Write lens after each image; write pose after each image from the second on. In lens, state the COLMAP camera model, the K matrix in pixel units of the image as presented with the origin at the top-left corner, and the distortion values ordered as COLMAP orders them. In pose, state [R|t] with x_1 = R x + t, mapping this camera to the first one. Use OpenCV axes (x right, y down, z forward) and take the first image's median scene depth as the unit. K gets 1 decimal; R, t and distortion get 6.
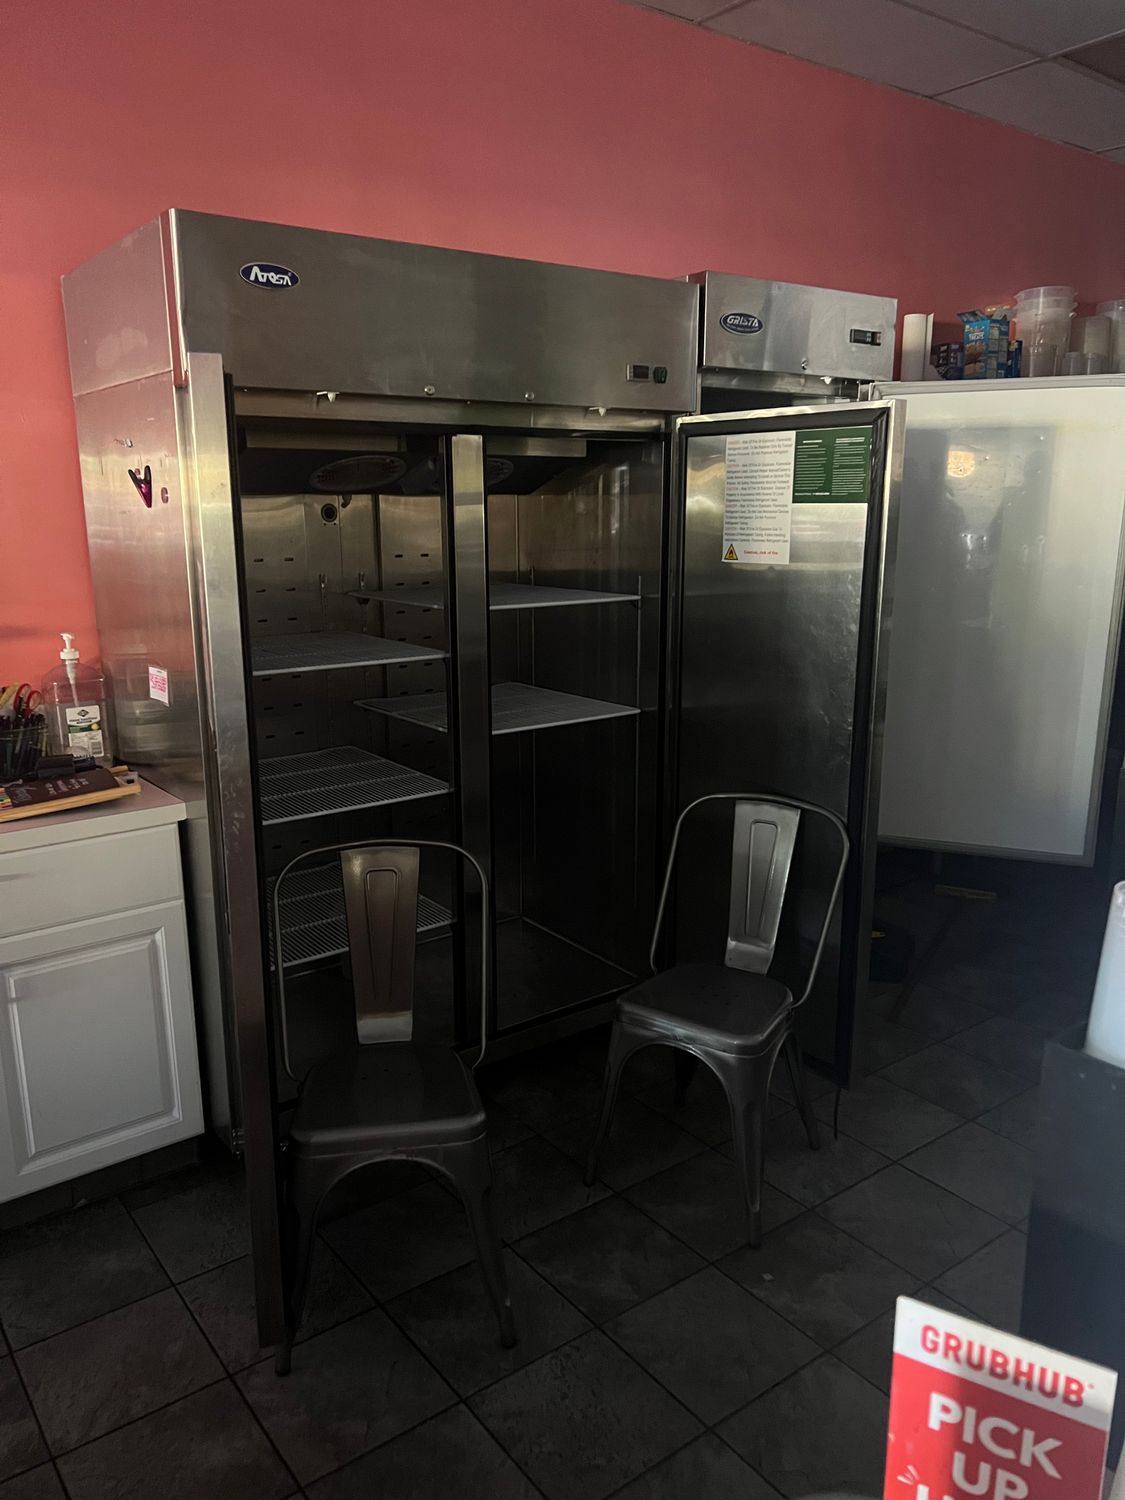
lens RADIAL K [[1125.6, 0, 562.5], [0, 1125.6, 750.0], [0, 0, 1]] dist [0.167742, -0.517469]
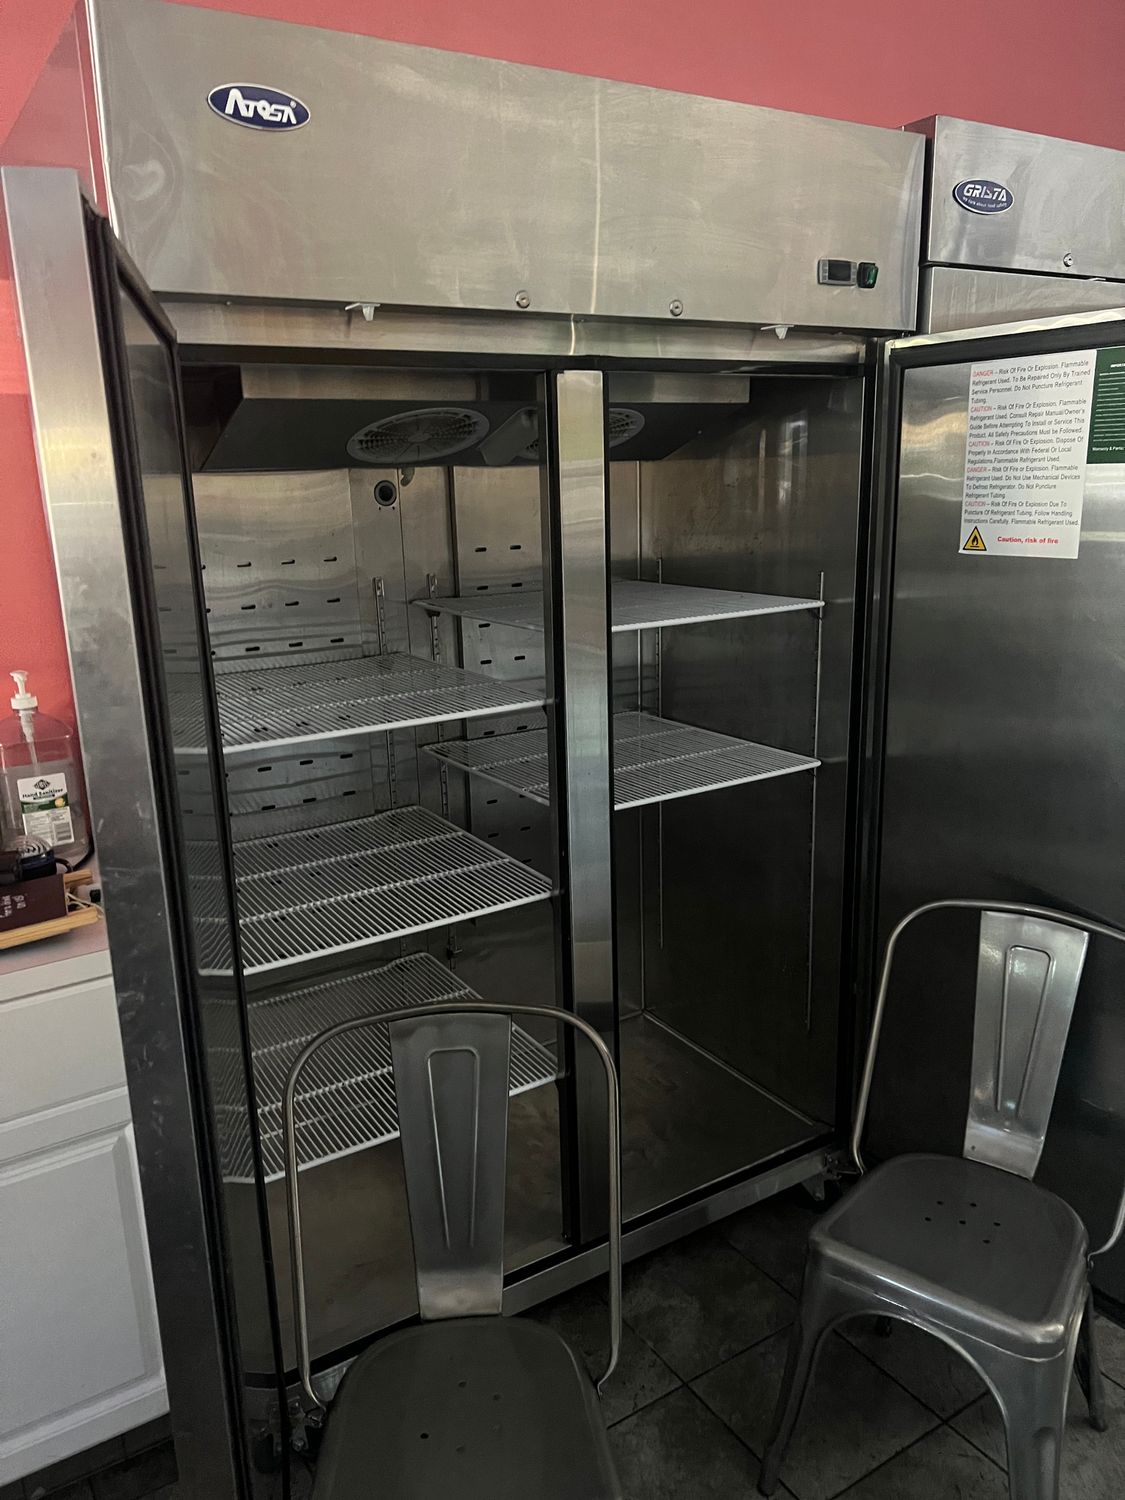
lens RADIAL K [[1160.3, 0, 562.5], [0, 1160.3, 750.0], [0, 0, 1]] dist [0.027621, -0.003366]
pose [[0.996599, -0.003596, -0.082325, -0.036222], [0.005436, 0.999740, 0.022136, -0.068221], [0.082224, -0.022508, 0.996360, 0.300885]]
